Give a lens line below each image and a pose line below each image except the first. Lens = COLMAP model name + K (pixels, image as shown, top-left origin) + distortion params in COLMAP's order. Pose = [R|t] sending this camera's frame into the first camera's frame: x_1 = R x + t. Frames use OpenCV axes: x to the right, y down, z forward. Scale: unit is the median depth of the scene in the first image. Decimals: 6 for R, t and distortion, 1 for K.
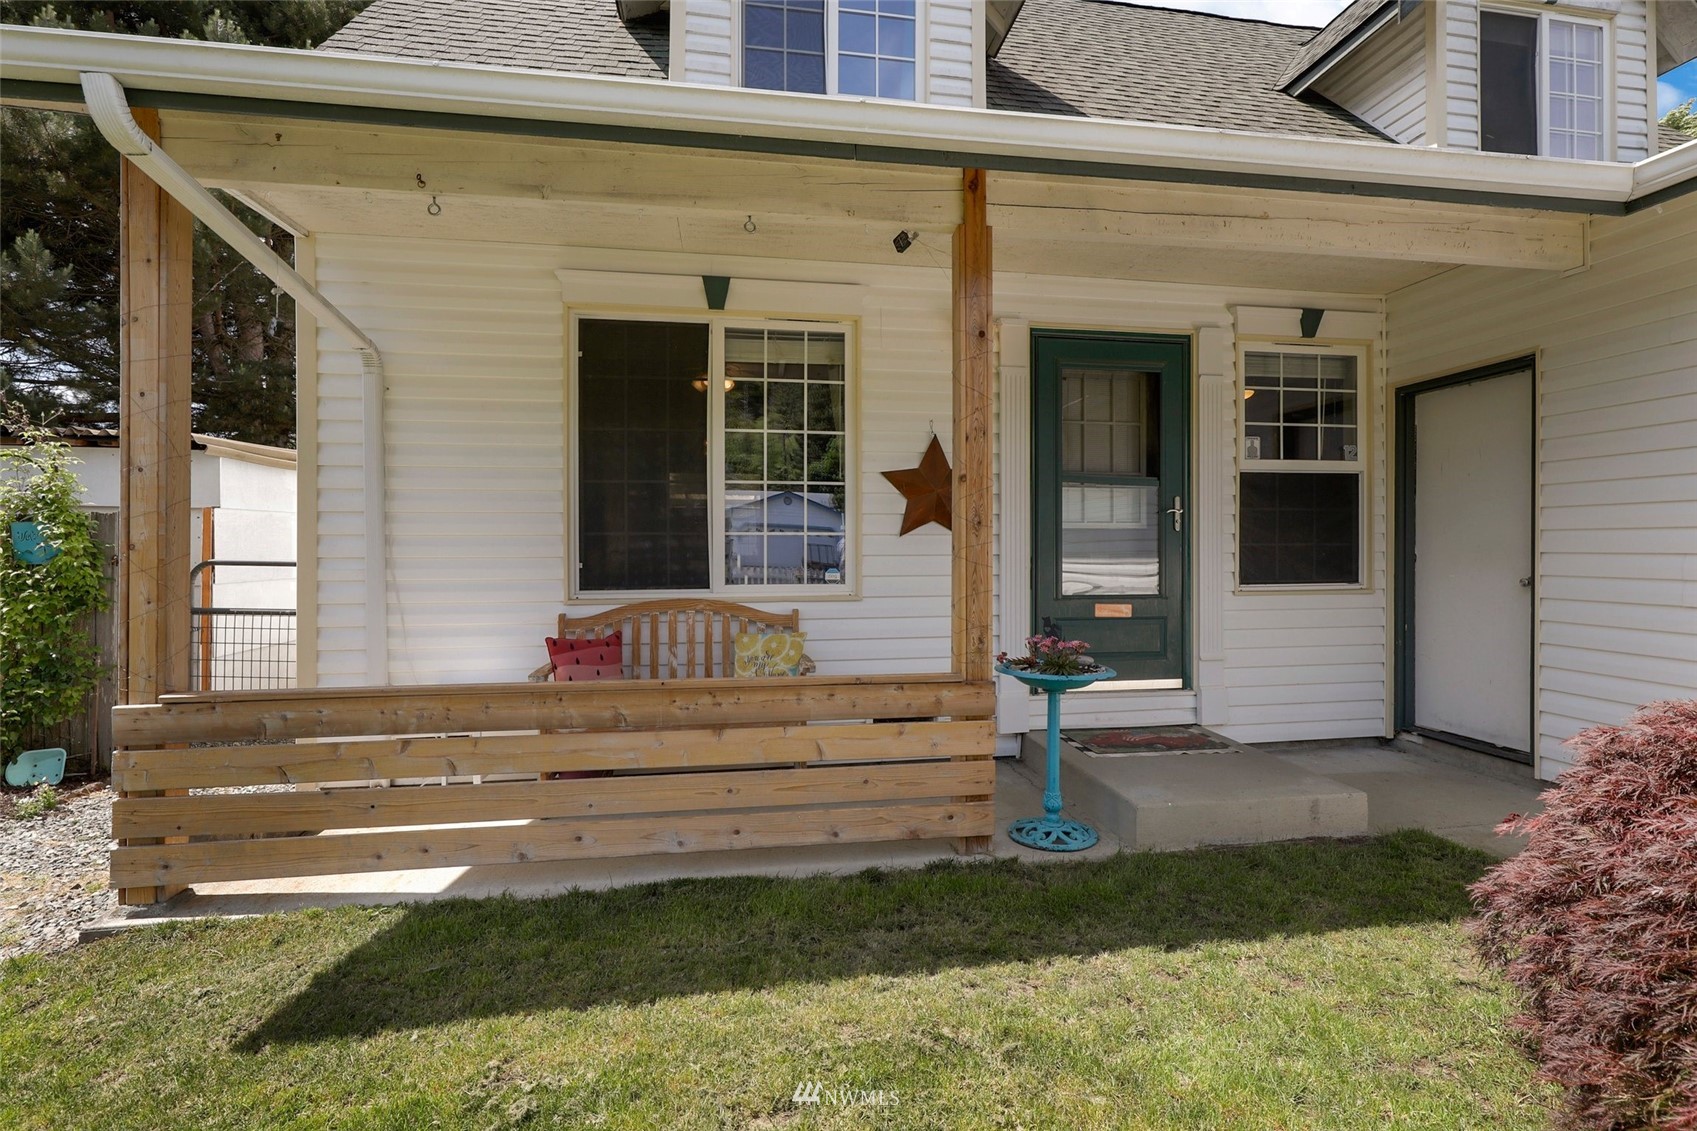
lens RADIAL K [[830.8, 0, 858.5], [0, 830.8, 566.7], [0, 0, 1]] dist [-0.010402, 0.003556]
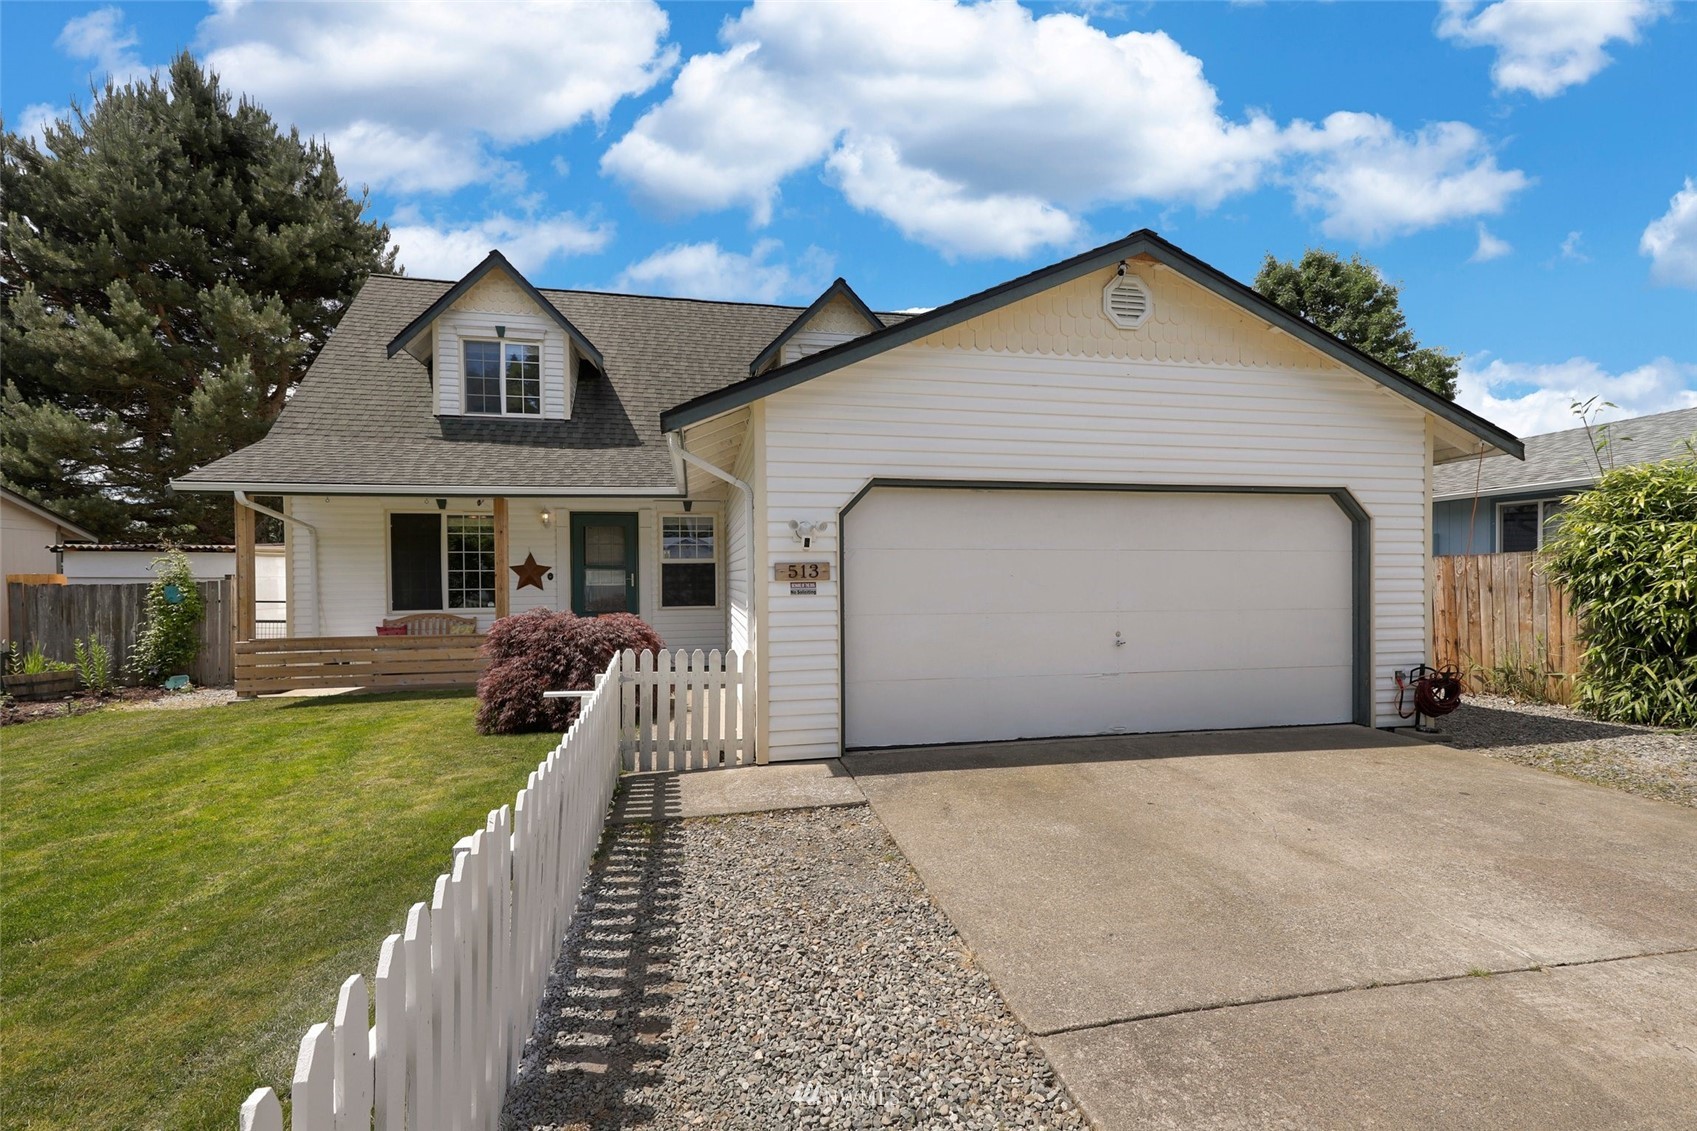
lens RADIAL K [[788.3, 0, 877.1], [0, 788.3, 605.9], [0, 0, 1]] dist [0.004134, 0.004897]
pose [[0.998122, -0.009413, 0.060523, 1.112622], [0.008261, 0.999781, 0.019249, -0.024922], [-0.060691, -0.018713, 0.997981, -1.725681]]
